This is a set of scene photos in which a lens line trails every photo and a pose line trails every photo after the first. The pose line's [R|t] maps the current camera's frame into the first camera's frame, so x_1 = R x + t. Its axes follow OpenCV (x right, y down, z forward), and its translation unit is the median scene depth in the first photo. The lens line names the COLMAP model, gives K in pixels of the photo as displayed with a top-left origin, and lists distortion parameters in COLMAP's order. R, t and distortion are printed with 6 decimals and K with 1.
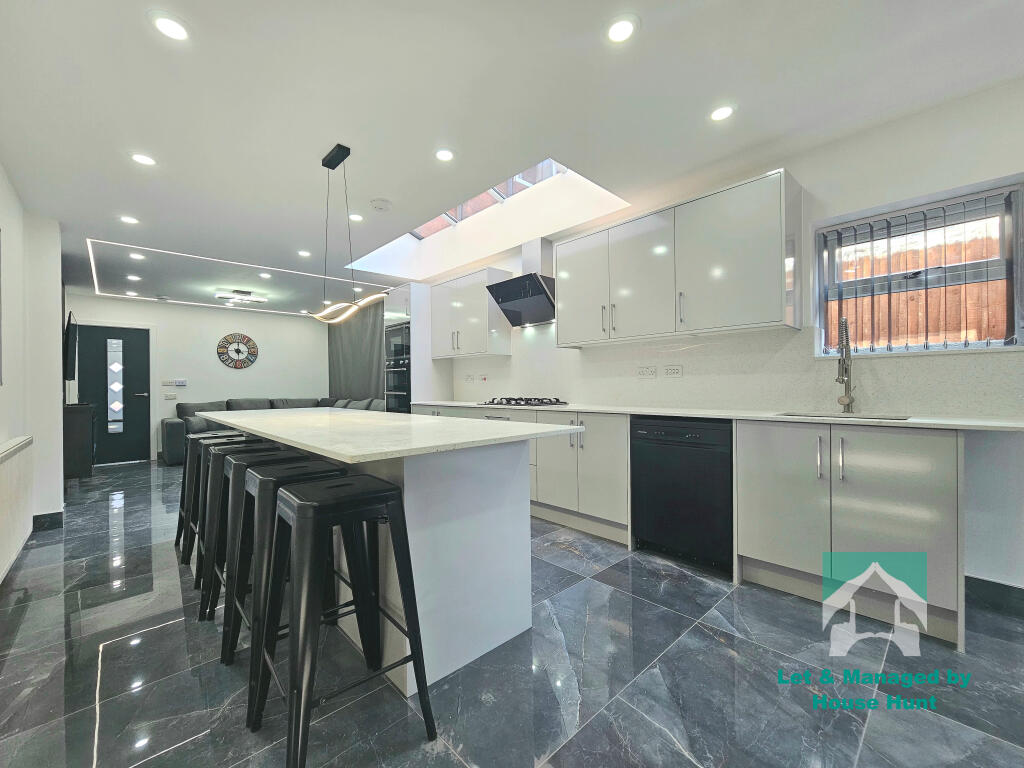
lens RADIAL K [[422.1, 0, 508.9], [0, 422.1, 385.5], [0, 0, 1]] dist [0.002681, -0.001273]
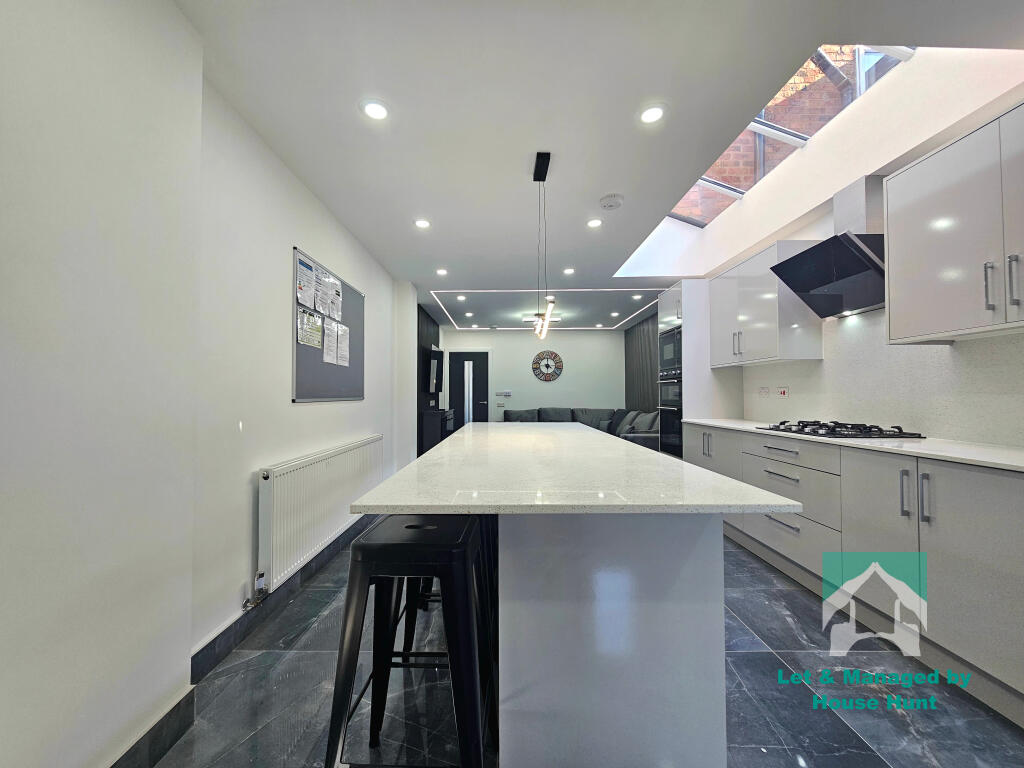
lens RADIAL K [[422.1, 0, 512.8], [0, 422.1, 384.6], [0, 0, 1]] dist [0.002681, -0.001273]
pose [[0.726455, -0.006779, -0.687180, 0.113607], [-0.006193, 0.999846, -0.016410, -0.015725], [0.687186, 0.016177, 0.726302, 0.148491]]
